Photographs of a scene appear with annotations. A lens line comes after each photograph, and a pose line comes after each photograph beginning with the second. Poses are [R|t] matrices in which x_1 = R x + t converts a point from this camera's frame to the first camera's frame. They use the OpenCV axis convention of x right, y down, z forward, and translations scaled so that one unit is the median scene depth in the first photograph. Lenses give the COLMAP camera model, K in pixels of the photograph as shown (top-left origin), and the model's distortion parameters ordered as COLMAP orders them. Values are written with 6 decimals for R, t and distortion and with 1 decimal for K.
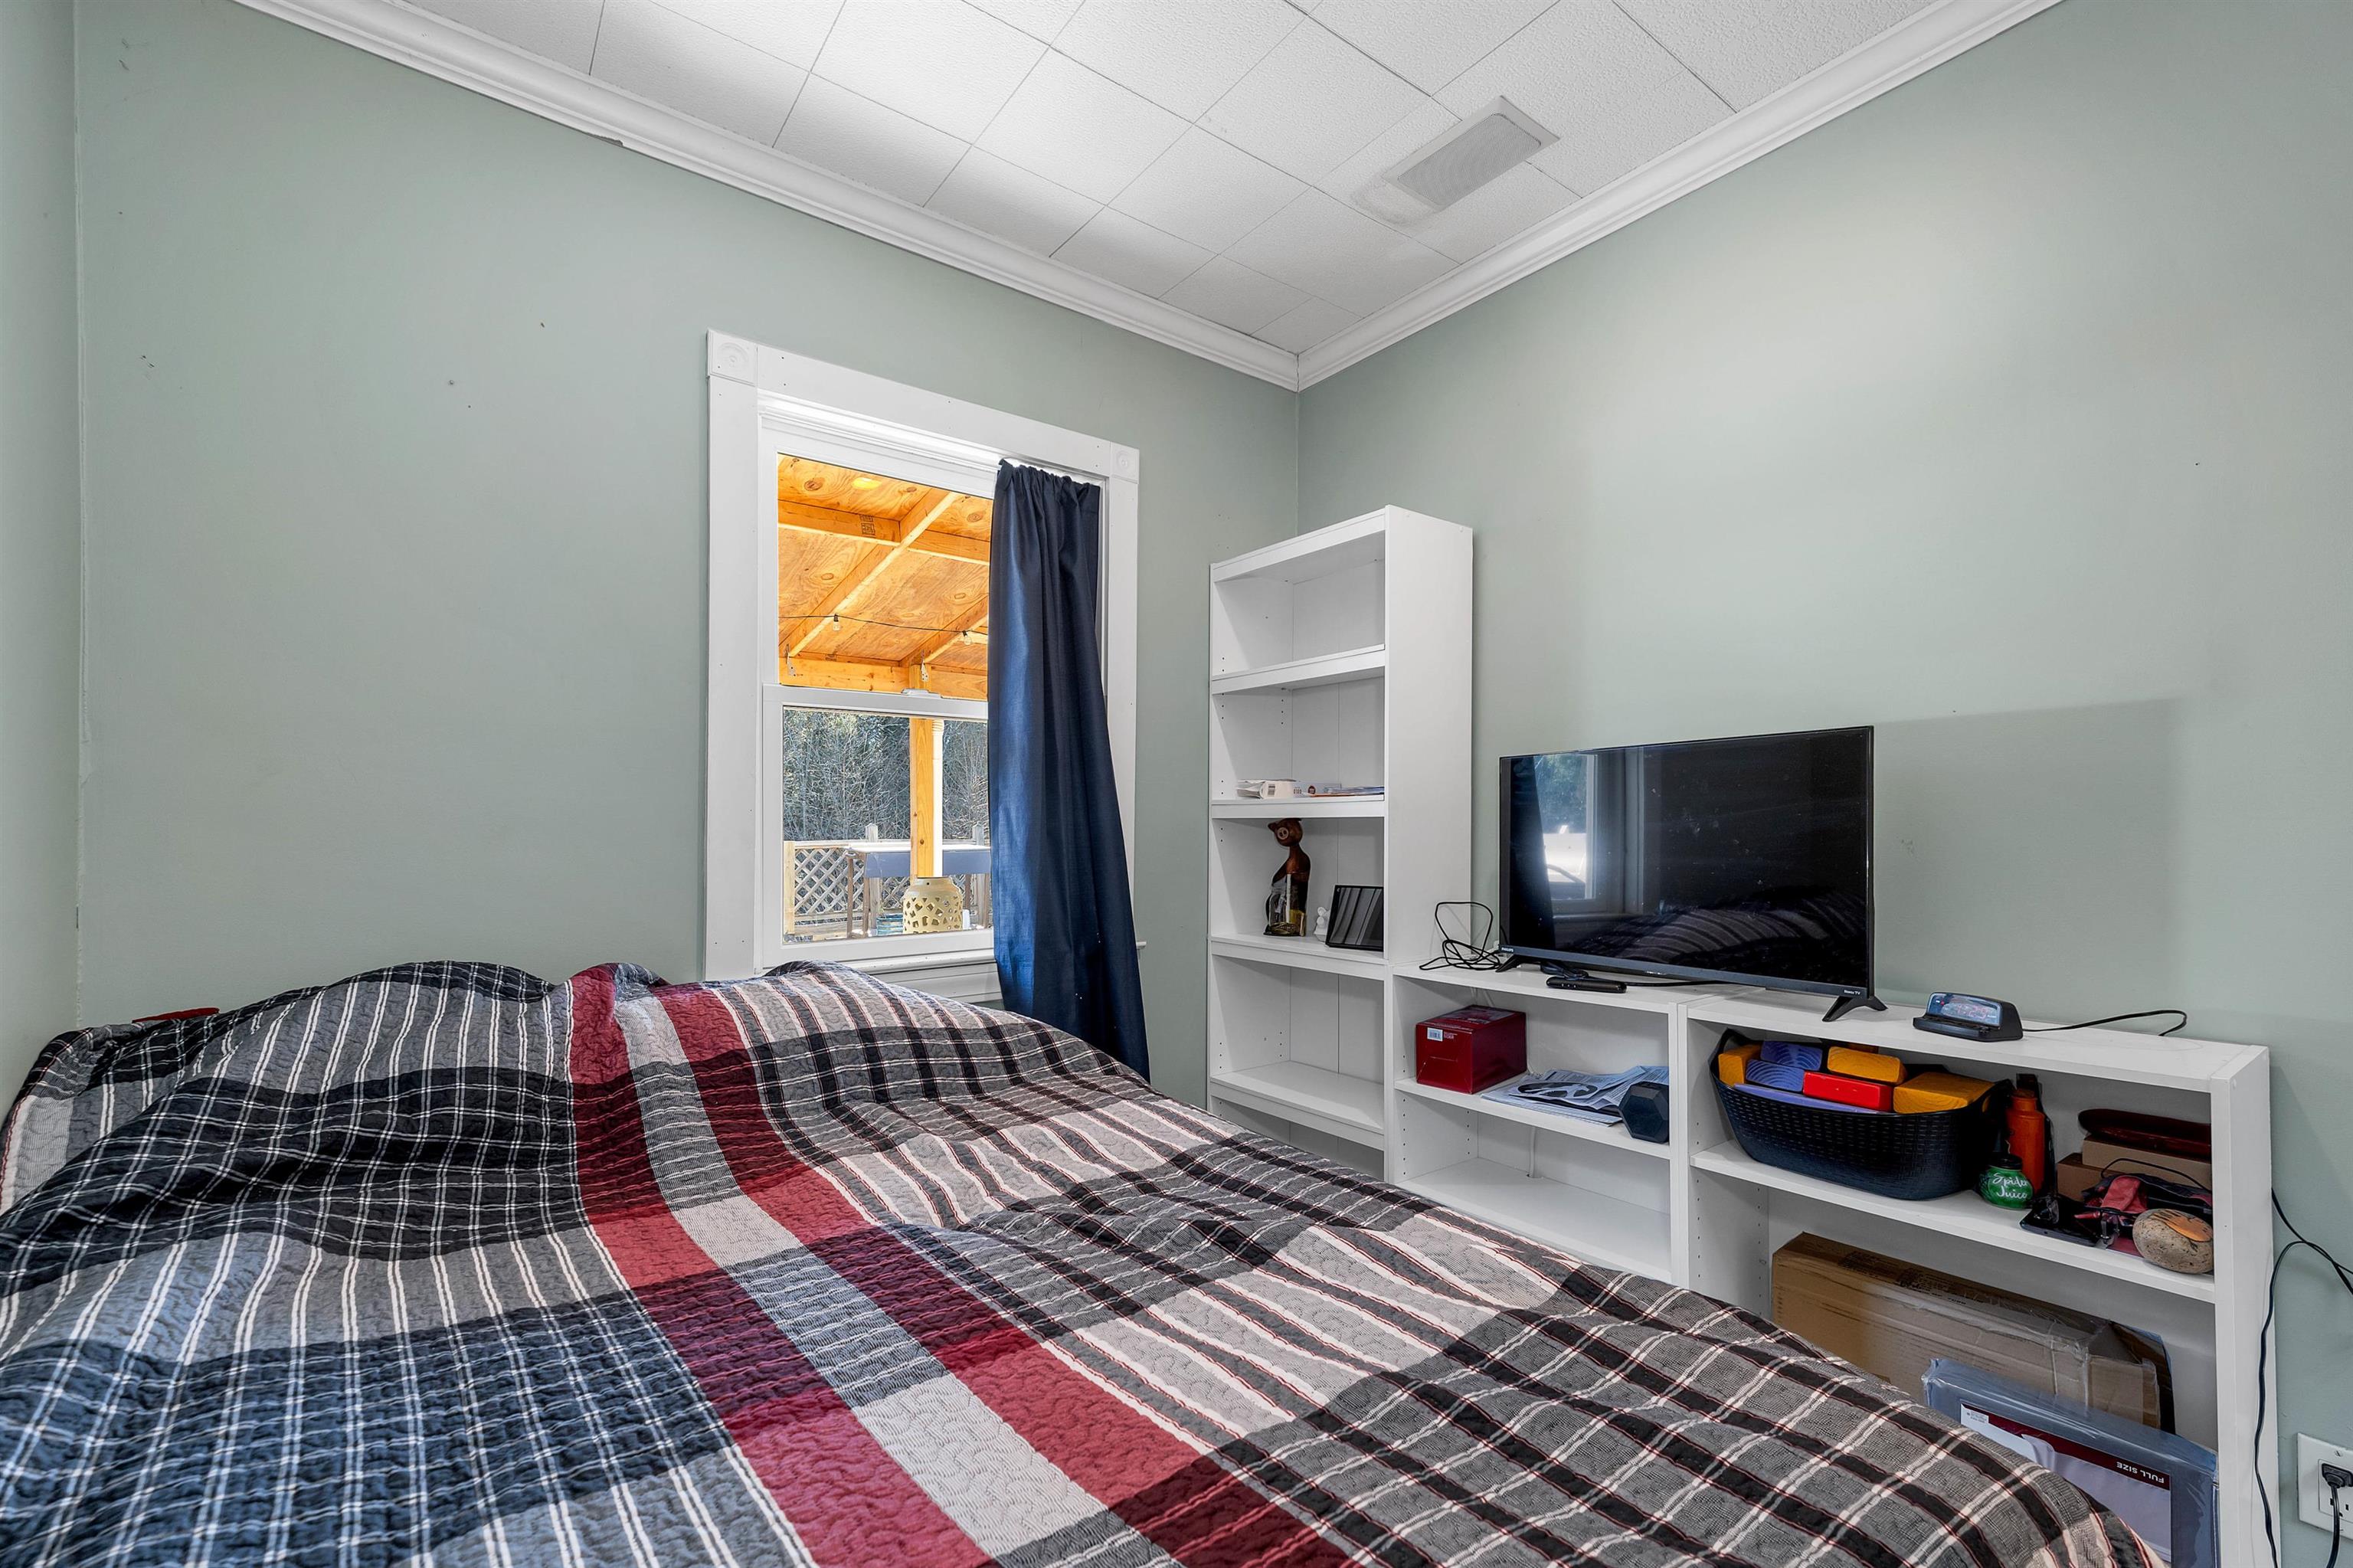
lens RADIAL K [[1007.2, 0, 1166.4], [0, 1007.2, 813.6], [0, 0, 1]] dist [0.010403, 0.000660]
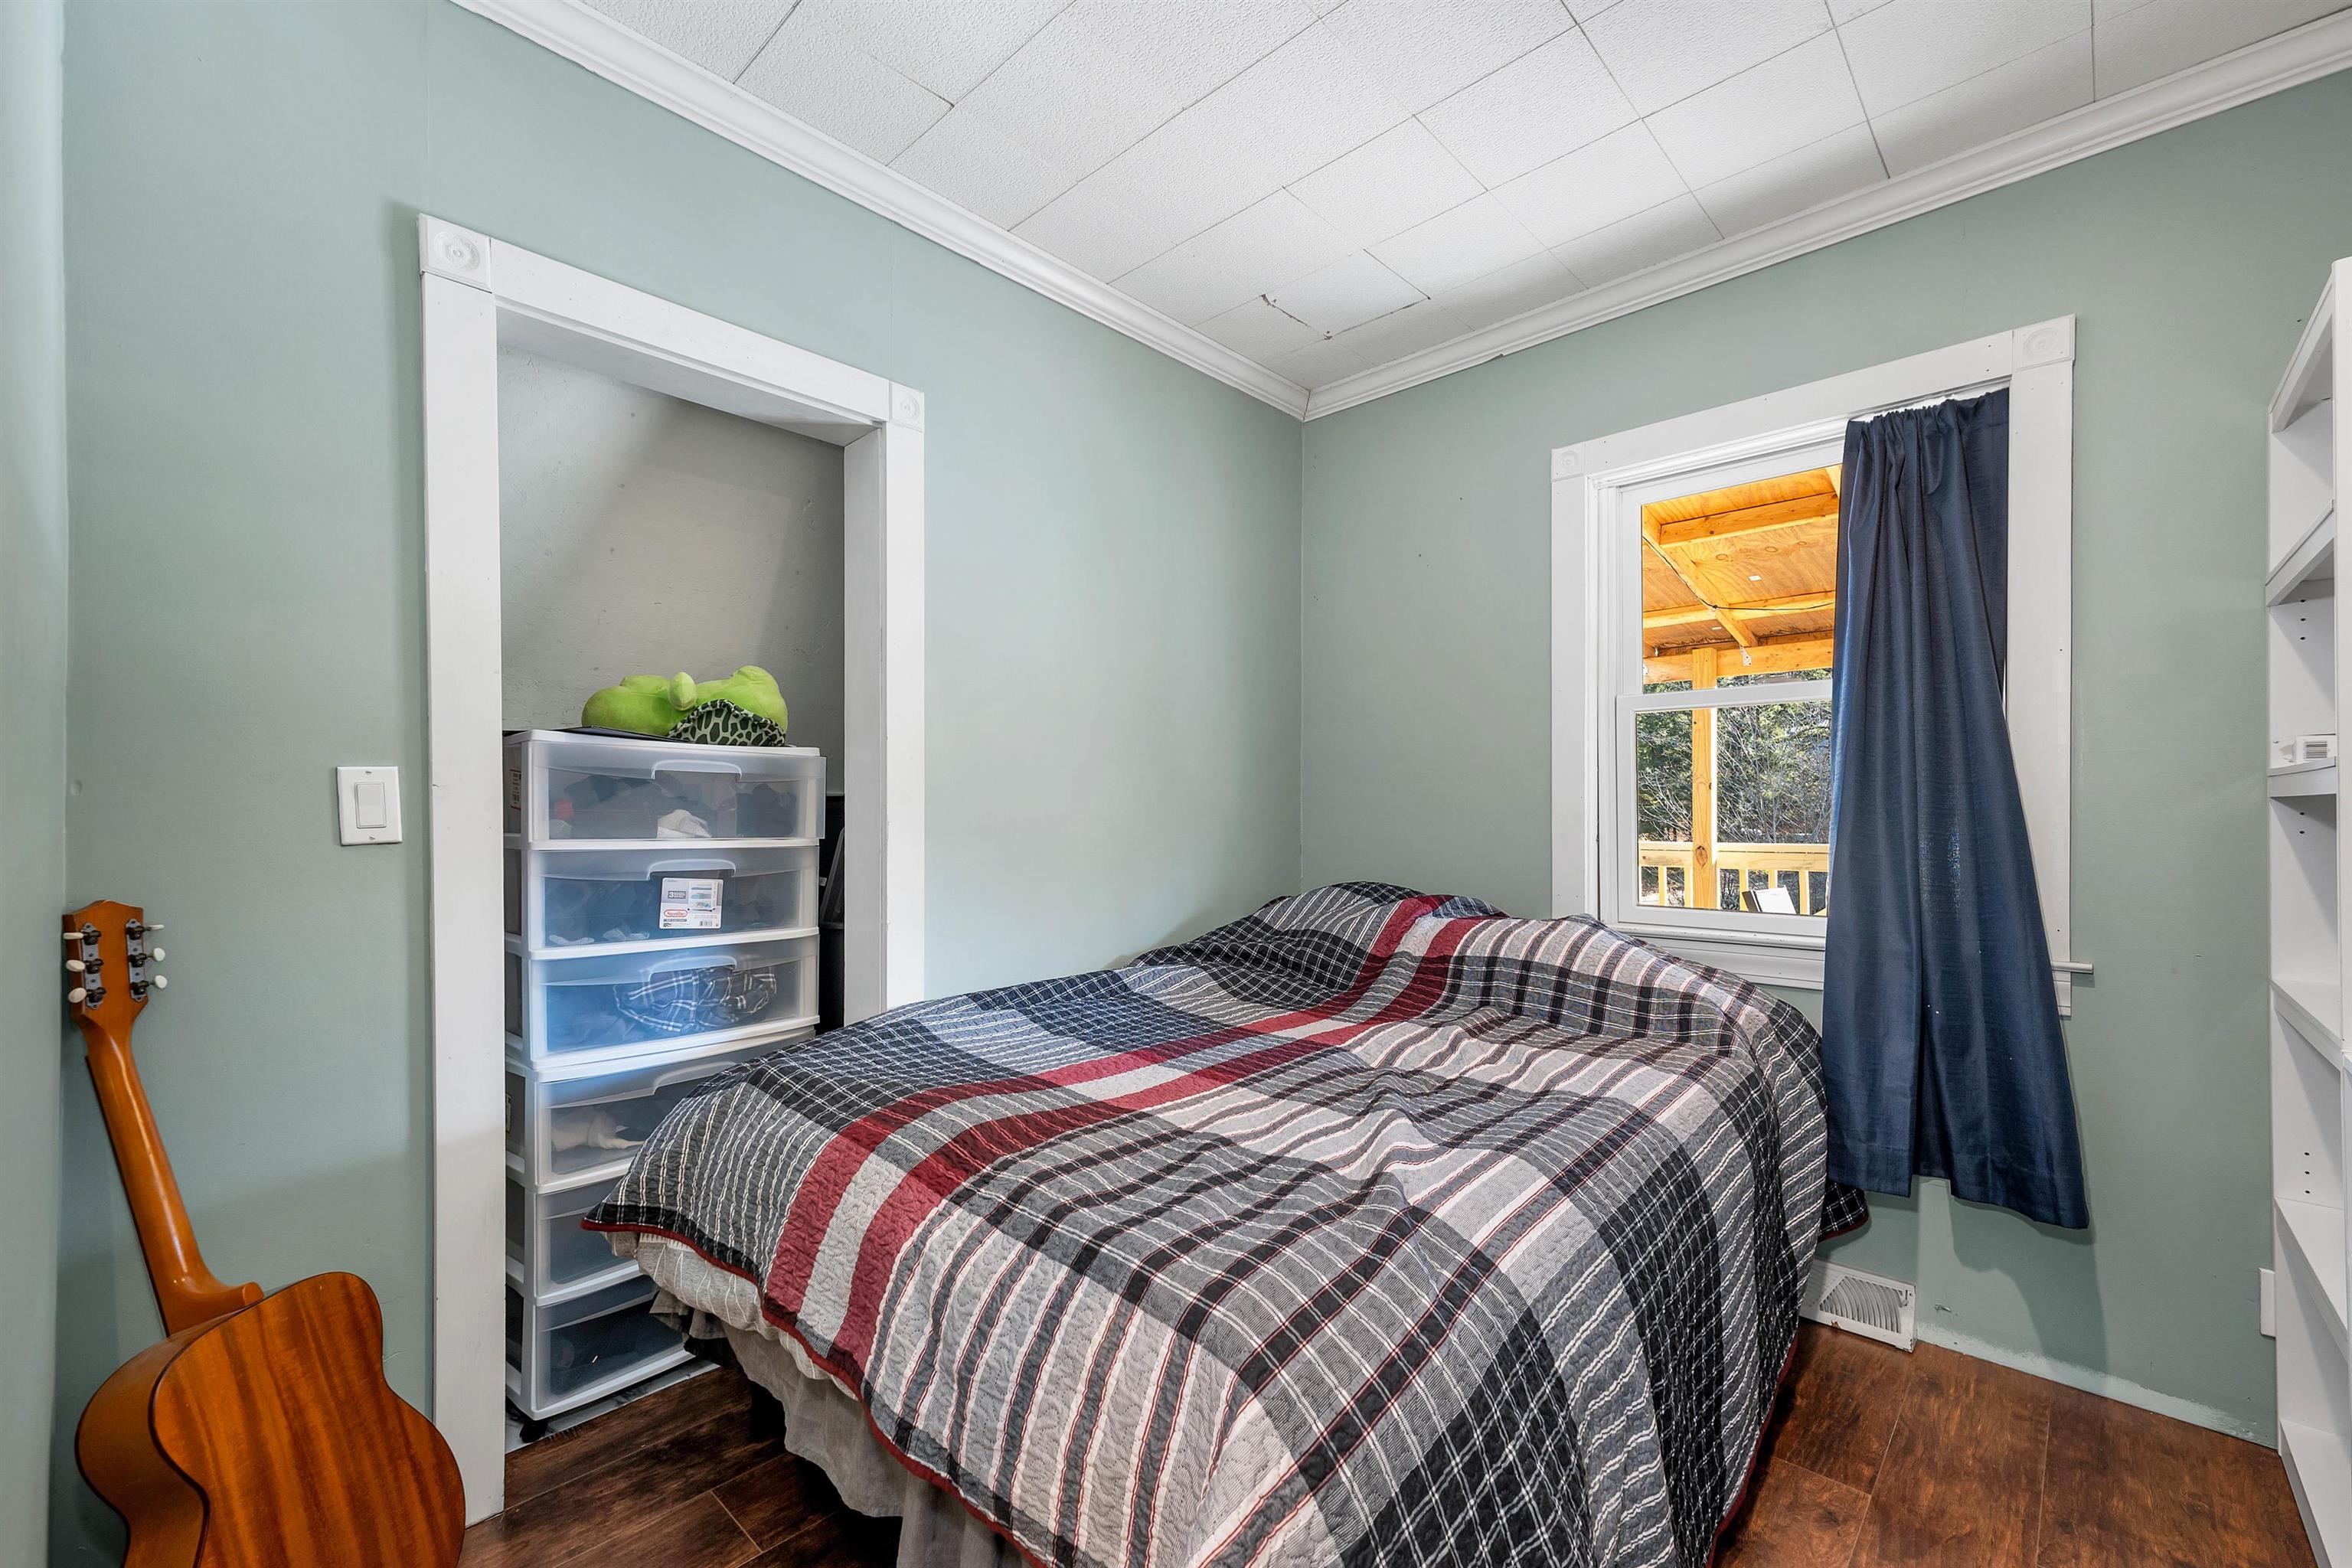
lens RADIAL K [[957.5, 0, 1176.0], [0, 957.5, 784.0], [0, 0, 1]] dist [-0.002063, -0.000445]
pose [[0.165083, -0.023149, -0.986008, 1.116172], [0.016019, 0.999656, -0.020788, -0.004221], [0.986150, -0.012363, 0.165397, 0.411745]]
